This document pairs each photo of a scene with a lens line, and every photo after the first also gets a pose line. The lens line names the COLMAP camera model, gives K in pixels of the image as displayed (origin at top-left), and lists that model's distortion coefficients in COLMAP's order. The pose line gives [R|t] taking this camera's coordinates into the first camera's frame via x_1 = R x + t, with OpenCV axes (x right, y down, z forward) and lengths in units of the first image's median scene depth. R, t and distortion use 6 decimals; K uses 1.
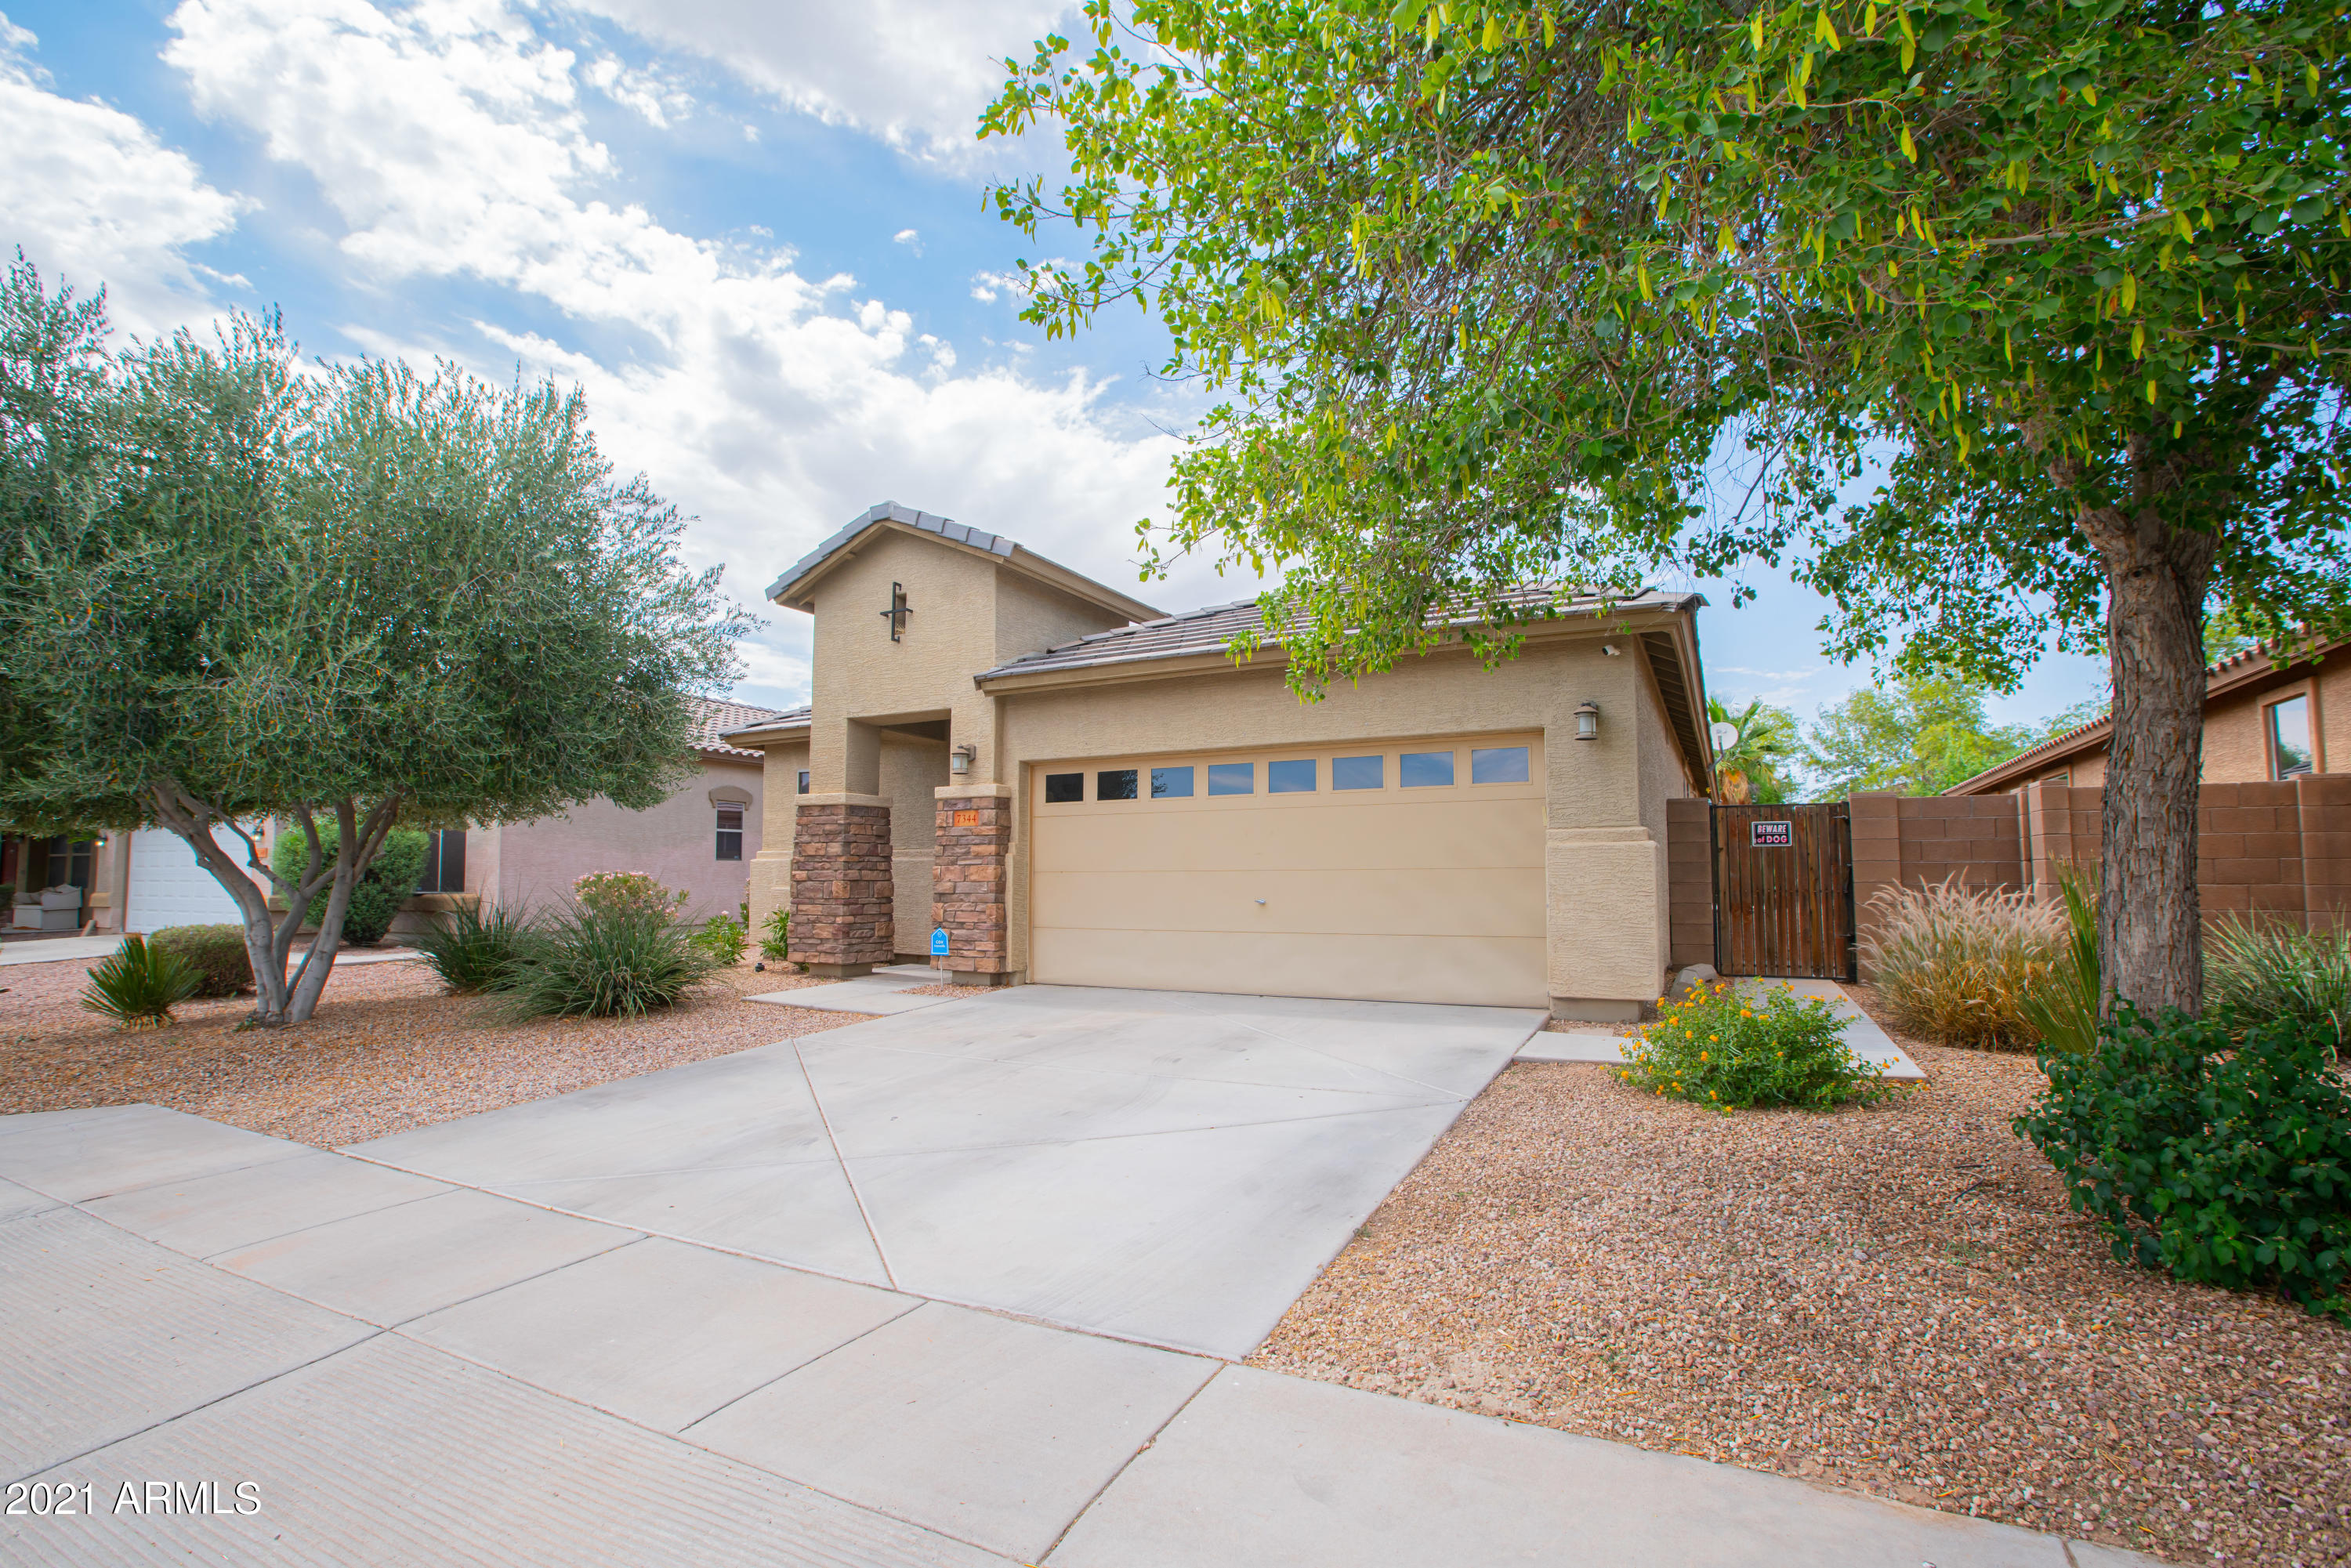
lens RADIAL K [[1067.5, 0, 1174.8], [0, 1067.5, 794.2], [0, 0, 1]] dist [-0.036833, 0.009566]
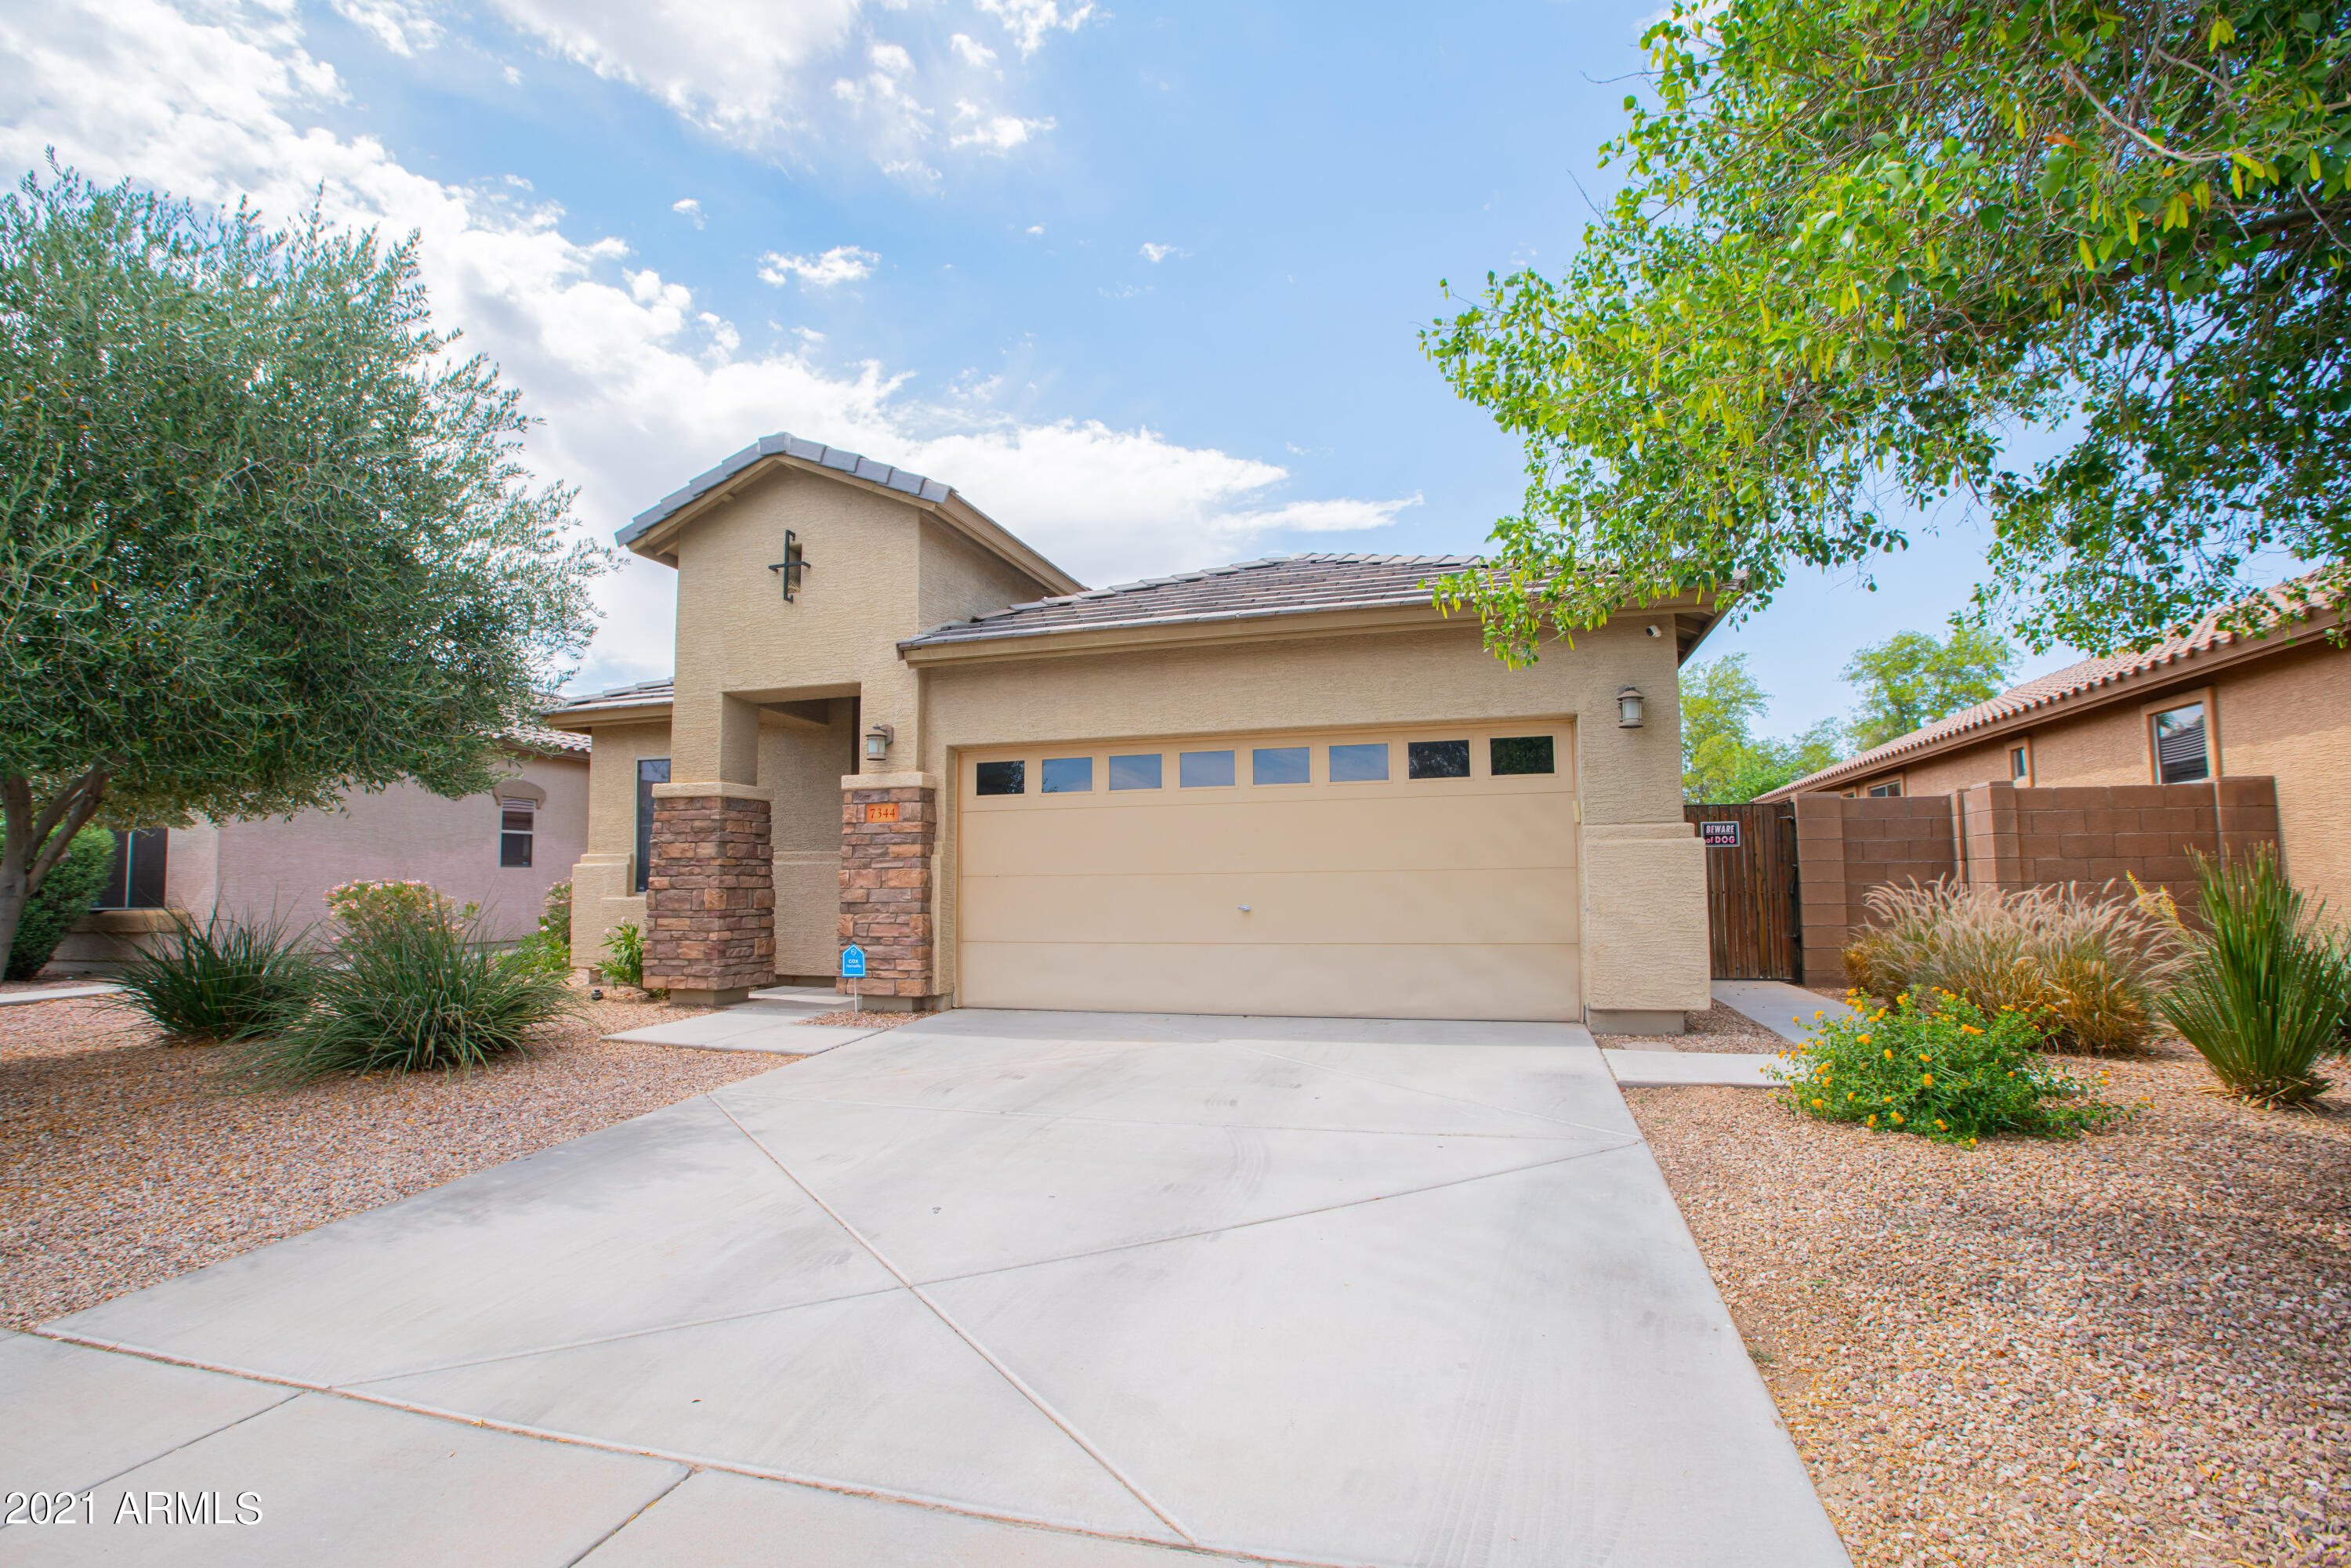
lens RADIAL K [[1067.5, 0, 1173.2], [0, 1067.5, 790.0], [0, 0, 1]] dist [-0.036833, 0.009566]
pose [[0.981359, 0.010419, 0.191903, -0.130371], [-0.008076, 0.999883, -0.012987, 0.013540], [-0.192015, 0.011196, 0.981328, 0.133281]]
